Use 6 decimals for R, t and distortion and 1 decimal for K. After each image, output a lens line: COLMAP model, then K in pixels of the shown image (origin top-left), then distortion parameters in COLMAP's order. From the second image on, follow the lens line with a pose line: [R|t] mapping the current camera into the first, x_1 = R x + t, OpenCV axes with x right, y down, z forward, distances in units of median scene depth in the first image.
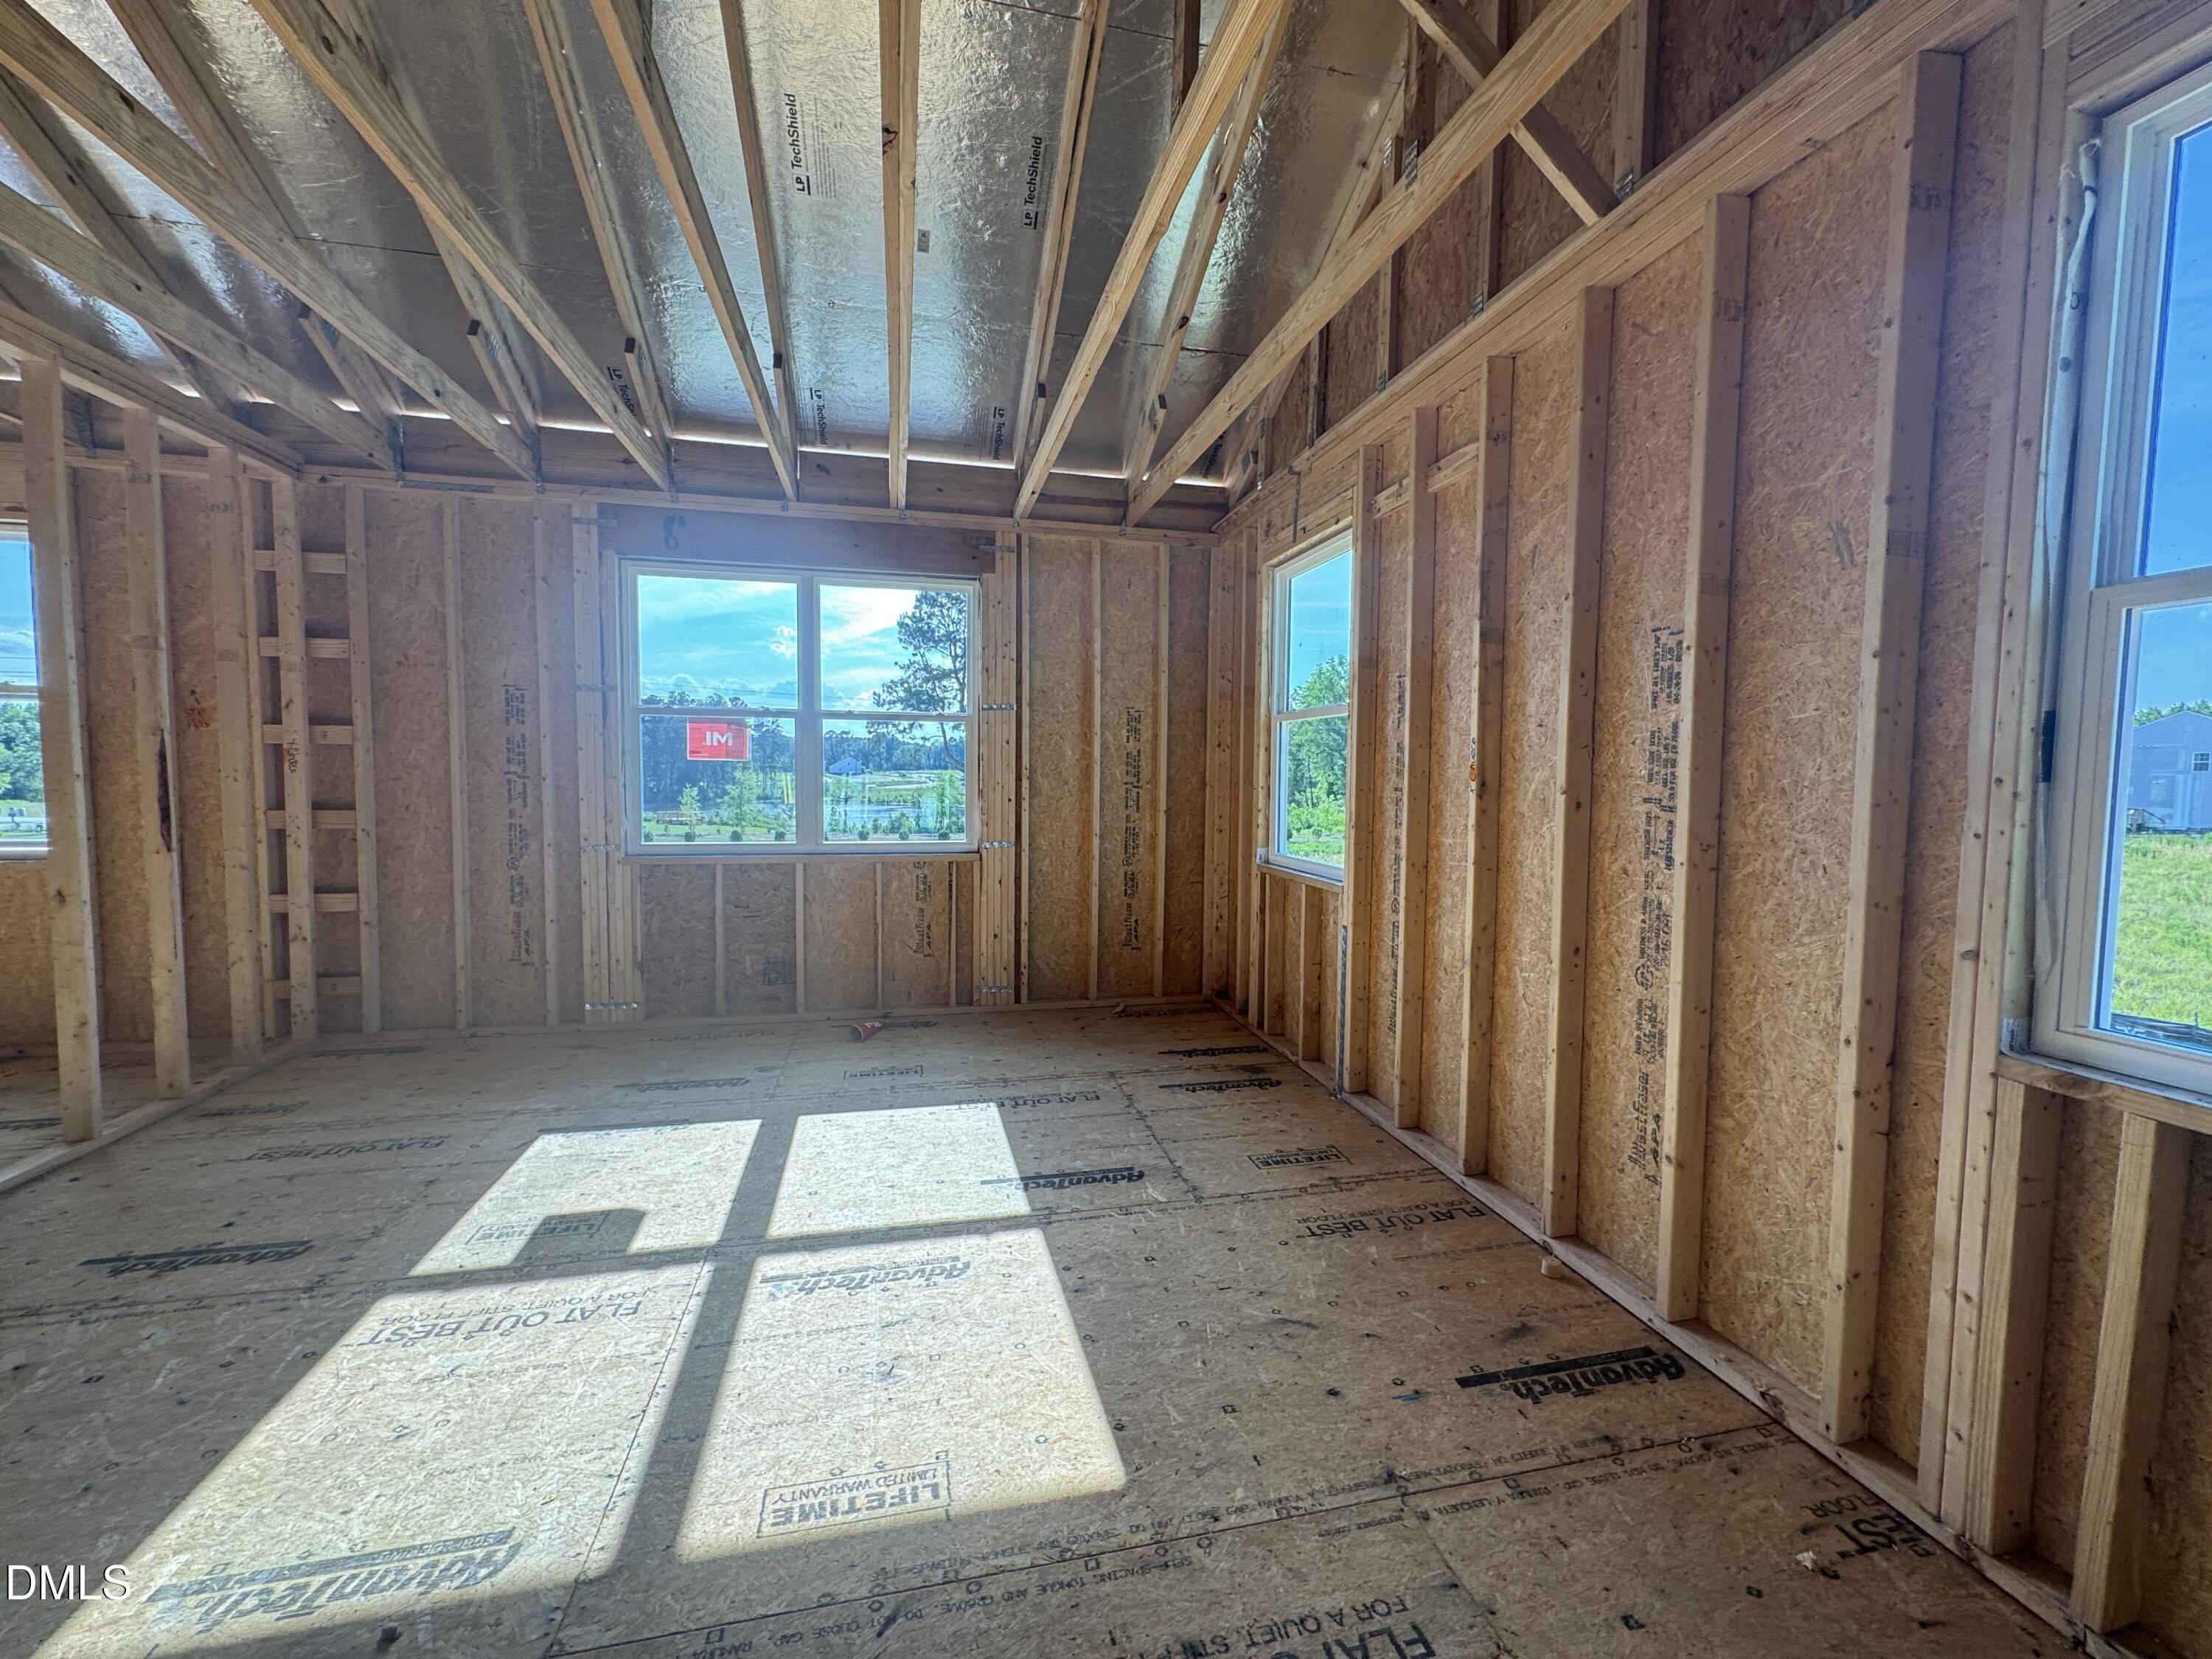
lens RADIAL K [[886.0, 0, 1103.0], [0, 886.0, 827.4], [0, 0, 1]] dist [-0.003210, 0.000003]
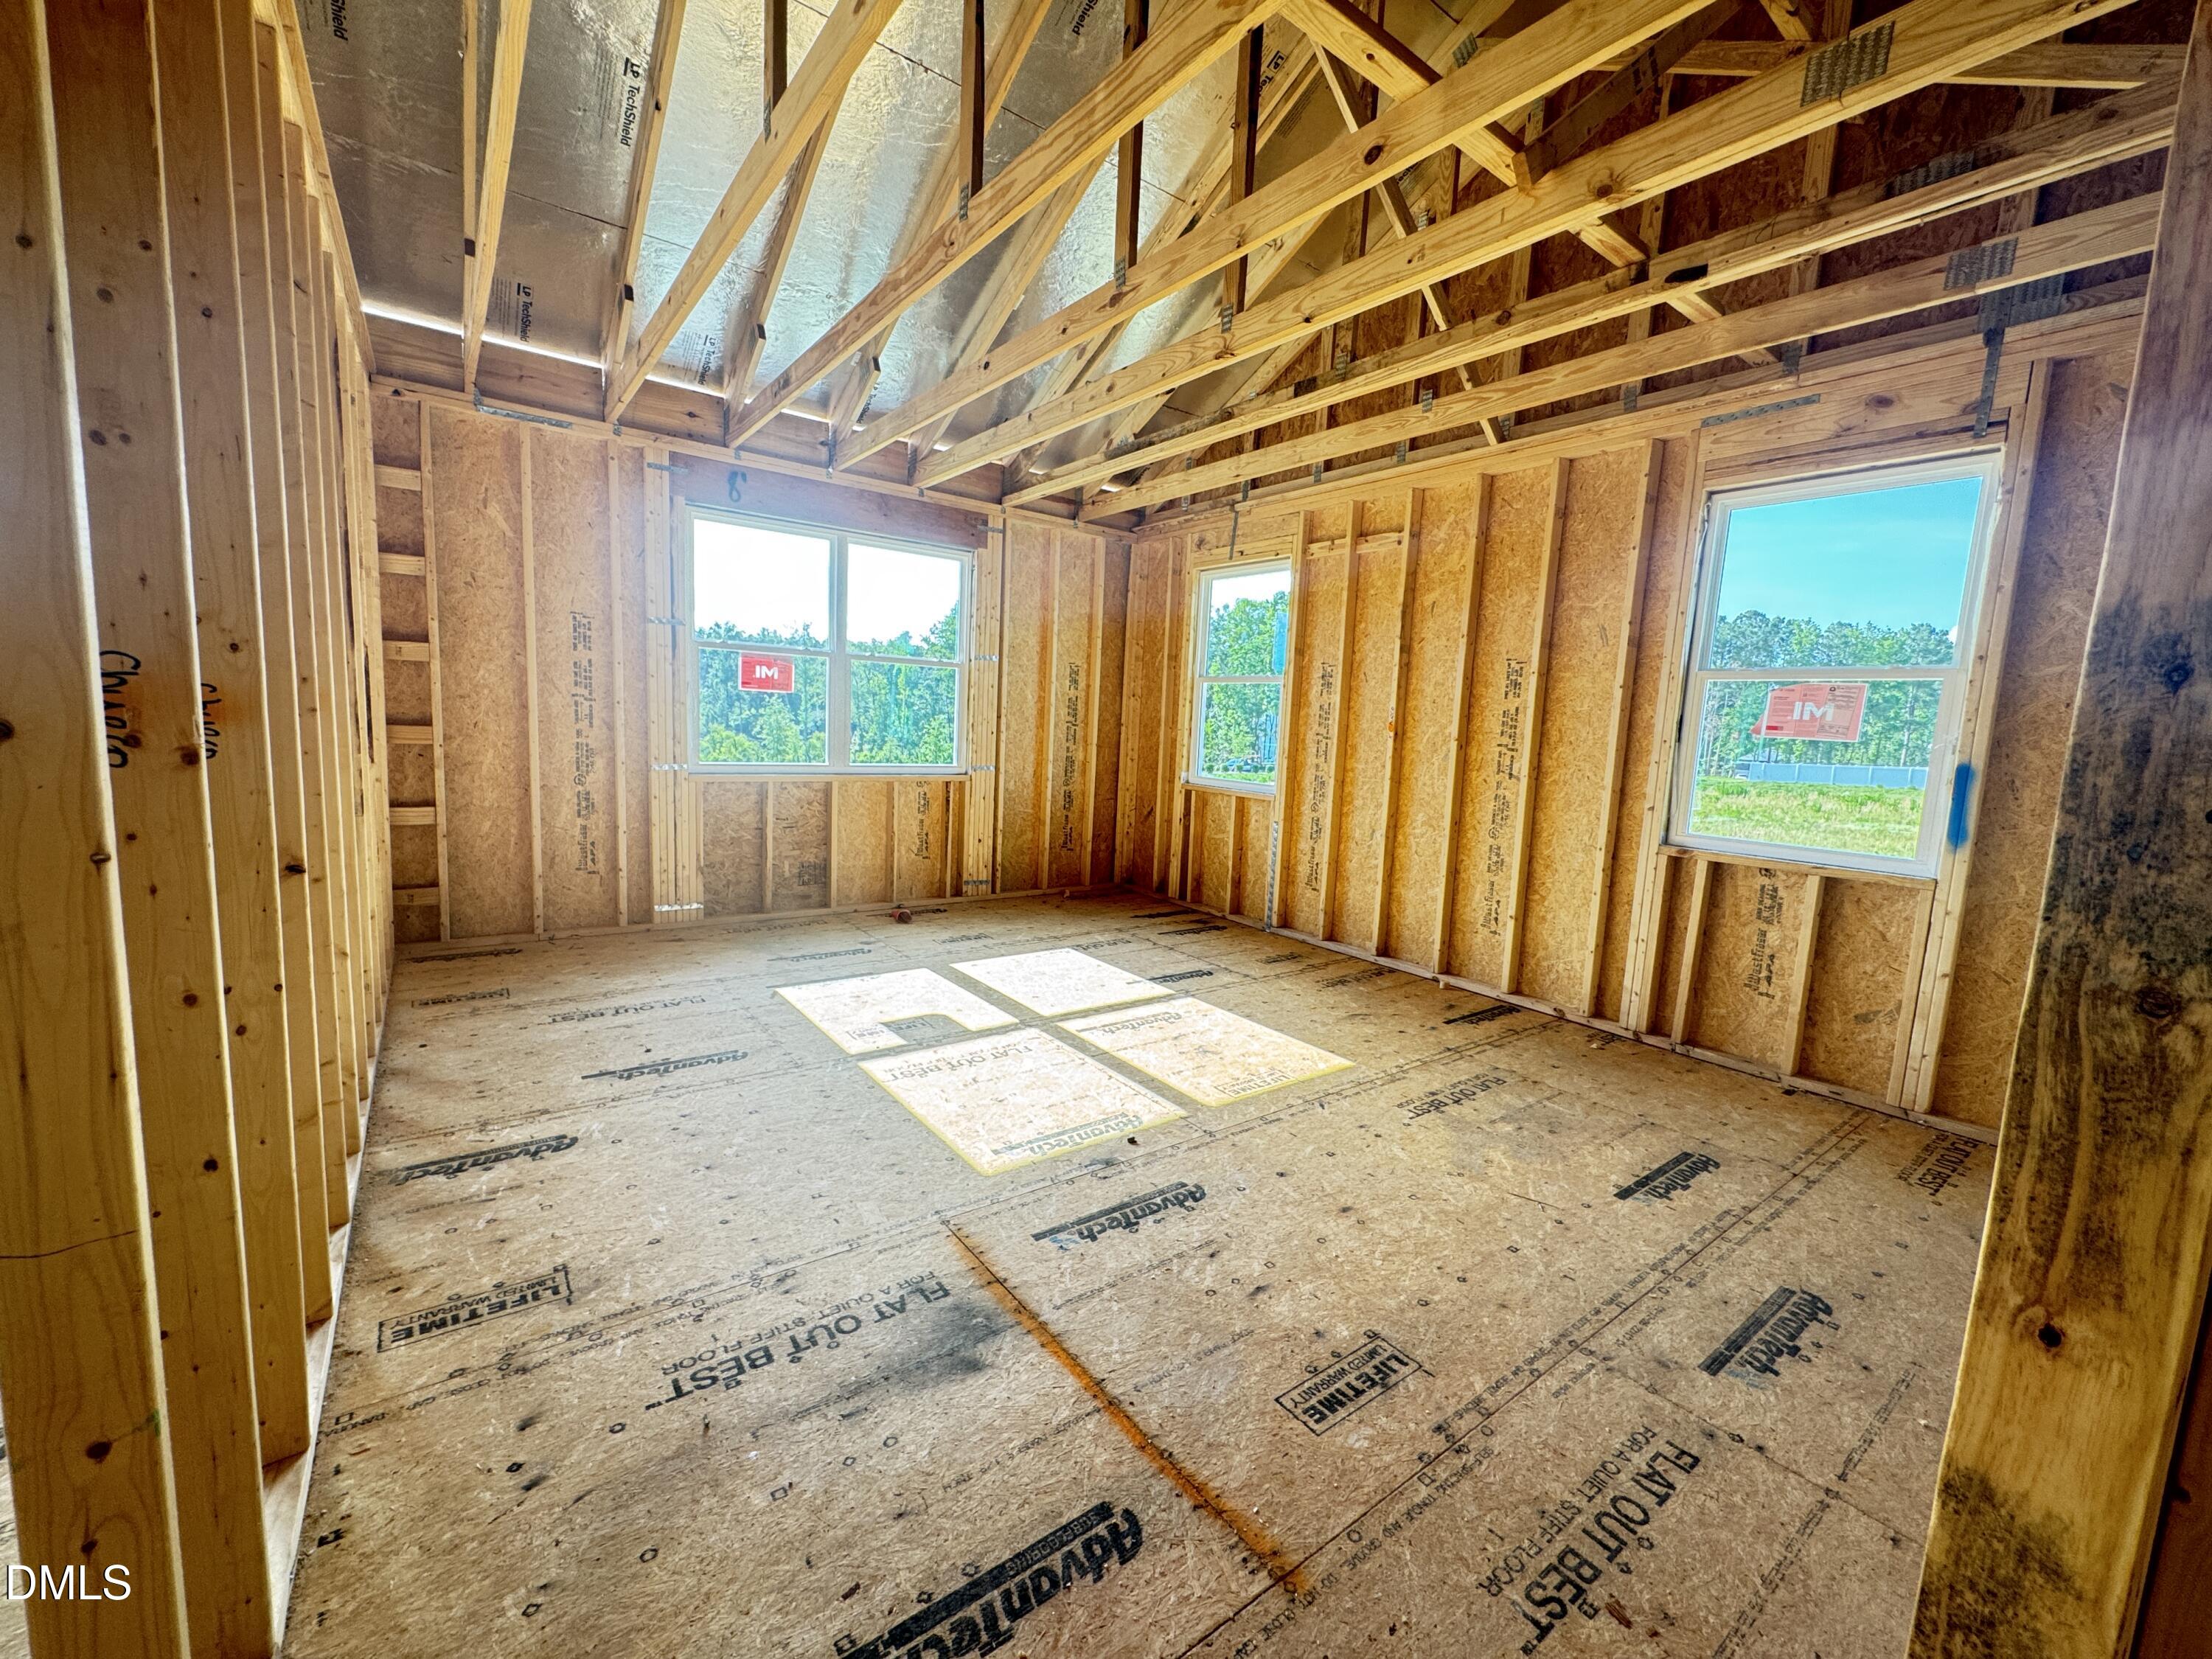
lens RADIAL K [[886.0, 0, 1105.0], [0, 886.0, 825.7], [0, 0, 1]] dist [-0.003210, 0.000003]
pose [[0.916739, -0.014272, 0.399231, -0.790385], [-0.014455, 0.997522, 0.068854, 0.020323], [-0.399224, -0.068892, 0.914262, -0.381805]]
